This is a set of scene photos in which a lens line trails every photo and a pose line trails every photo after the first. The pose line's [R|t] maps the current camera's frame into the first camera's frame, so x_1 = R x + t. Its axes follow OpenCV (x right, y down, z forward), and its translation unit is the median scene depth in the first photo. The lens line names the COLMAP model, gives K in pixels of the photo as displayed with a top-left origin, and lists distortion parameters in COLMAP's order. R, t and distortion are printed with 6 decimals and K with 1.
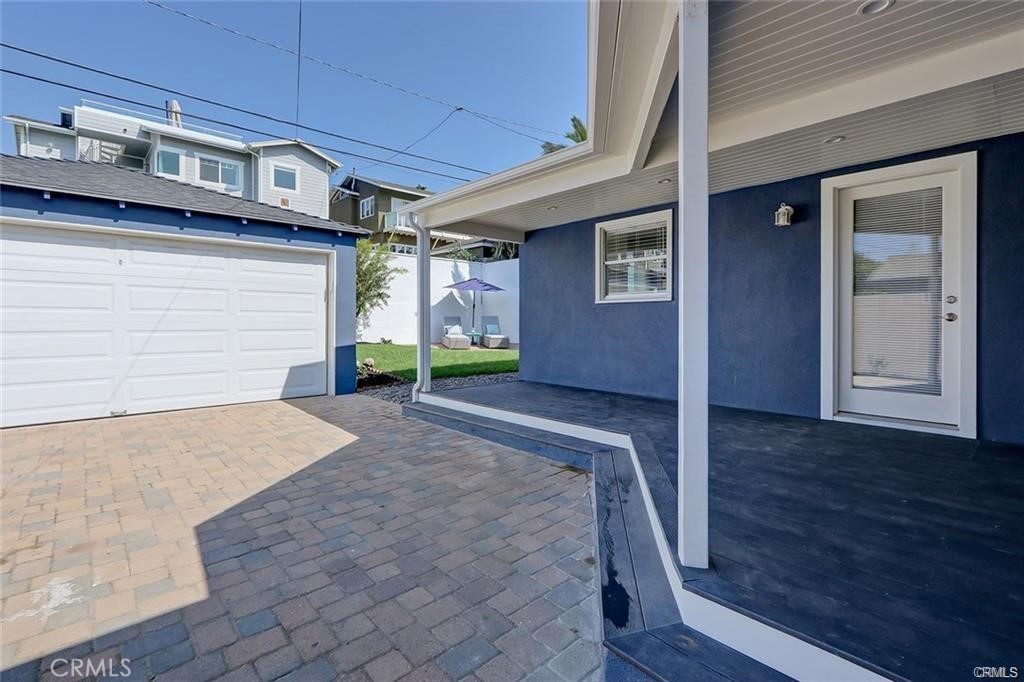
lens RADIAL K [[468.1, 0, 512.4], [0, 468.1, 319.1], [0, 0, 1]] dist [0.000702, 0.000131]
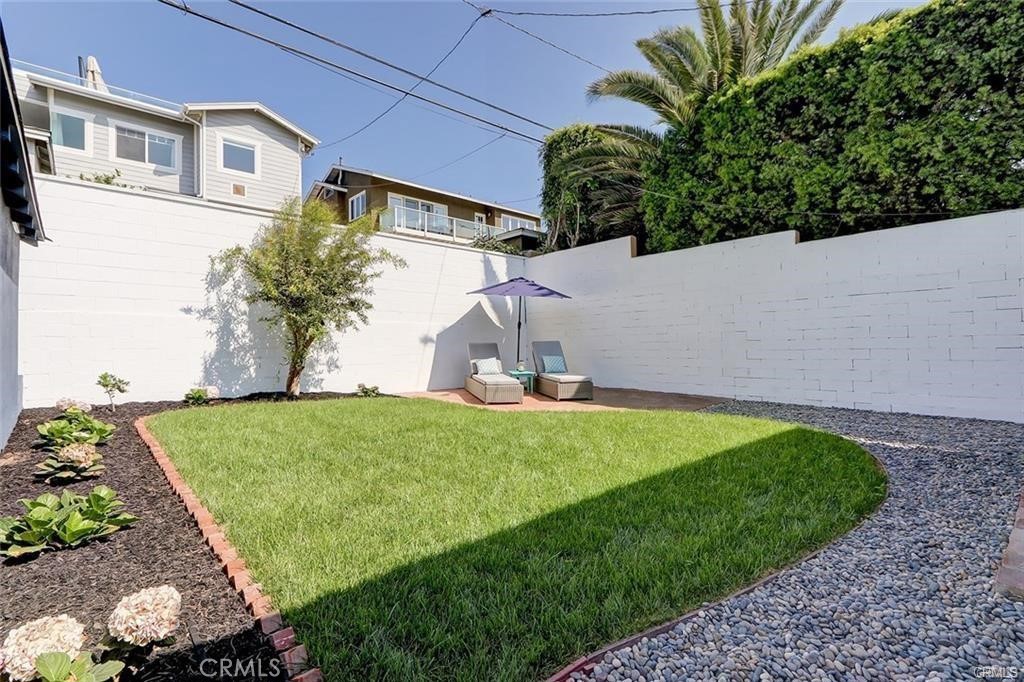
lens RADIAL K [[467.7, 0, 506.2], [0, 467.7, 340.2], [0, 0, 1]] dist [0.001100, -0.000167]
pose [[0.999572, -0.016657, -0.024029, -0.065566], [0.016335, 0.999775, -0.013533, -0.000762], [0.024249, 0.013135, 0.999620, 0.317272]]
